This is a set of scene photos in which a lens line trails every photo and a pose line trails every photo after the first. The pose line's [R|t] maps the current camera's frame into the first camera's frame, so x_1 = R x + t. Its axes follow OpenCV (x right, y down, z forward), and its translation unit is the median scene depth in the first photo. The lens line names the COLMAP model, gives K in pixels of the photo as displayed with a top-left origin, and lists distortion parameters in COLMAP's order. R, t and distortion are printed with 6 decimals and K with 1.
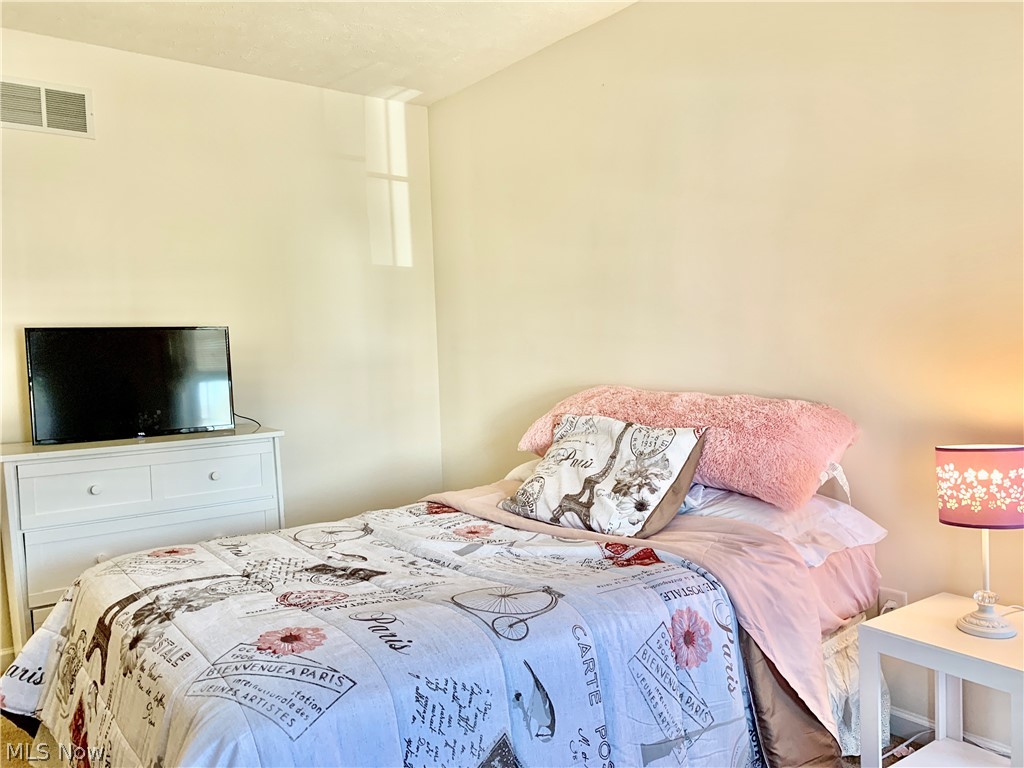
lens RADIAL K [[785.8, 0, 511.9], [0, 785.8, 385.2], [0, 0, 1]] dist [0.044581, -0.040639]
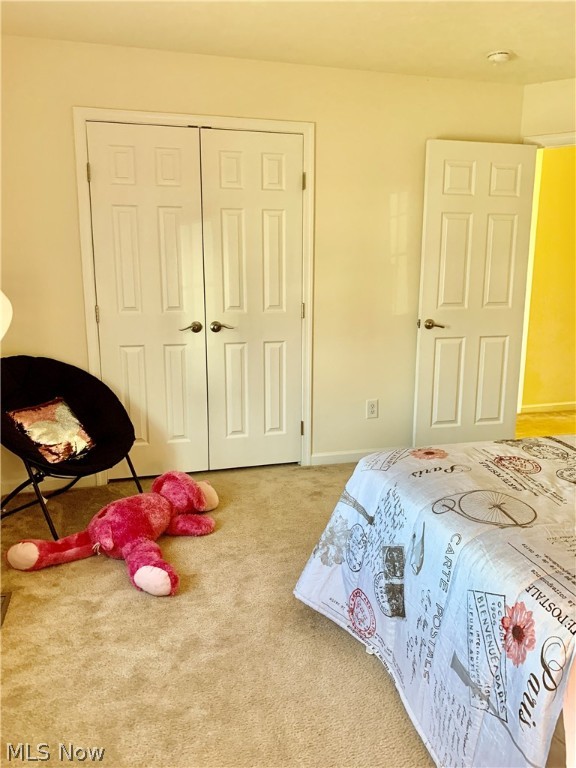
lens RADIAL K [[589.4, 0, 288.1], [0, 589.4, 383.8], [0, 0, 1]] dist [0.044581, -0.040639]
pose [[-0.352595, 0.213578, -0.911077, 0.977454], [-0.033863, 0.970056, 0.240510, -0.158809], [0.935163, 0.115655, -0.334805, 0.985473]]
